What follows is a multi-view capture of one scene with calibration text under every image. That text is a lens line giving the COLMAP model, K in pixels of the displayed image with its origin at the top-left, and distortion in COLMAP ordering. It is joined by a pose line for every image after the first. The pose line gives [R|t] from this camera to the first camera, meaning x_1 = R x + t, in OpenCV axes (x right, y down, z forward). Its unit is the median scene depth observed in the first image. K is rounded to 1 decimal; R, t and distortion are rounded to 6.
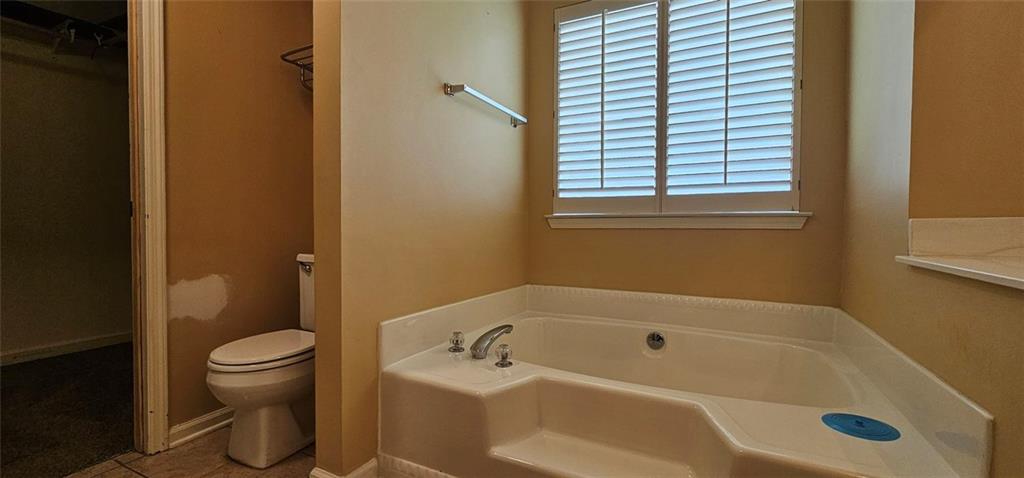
lens RADIAL K [[417.1, 0, 512.0], [0, 417.1, 237.3], [0, 0, 1]] dist [0.000447, -0.000190]
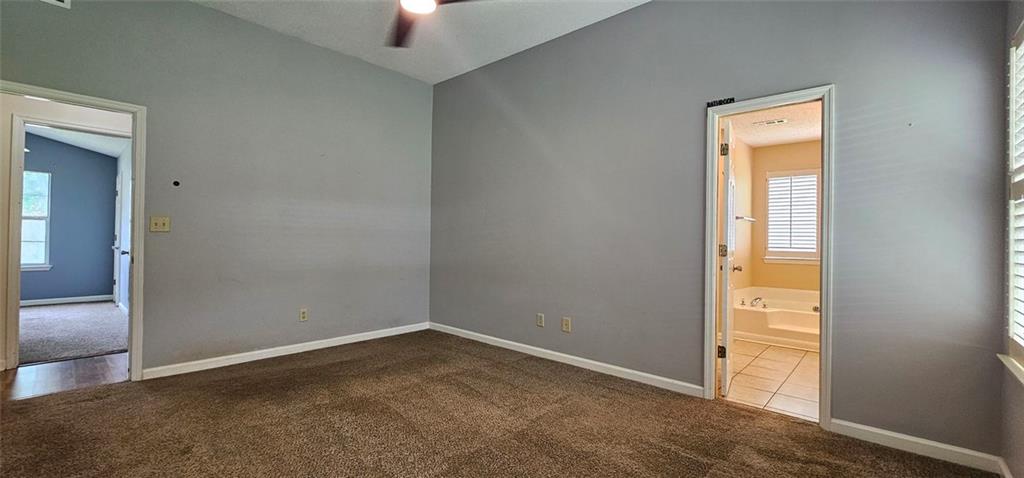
lens RADIAL K [[417.1, 0, 512.0], [0, 417.1, 237.3], [0, 0, 1]] dist [0.000447, -0.000190]
pose [[0.964428, 0.009640, -0.264170, -0.894299], [-0.018483, 0.999348, -0.031007, -0.091192], [0.263699, 0.034786, 0.963978, -2.245220]]
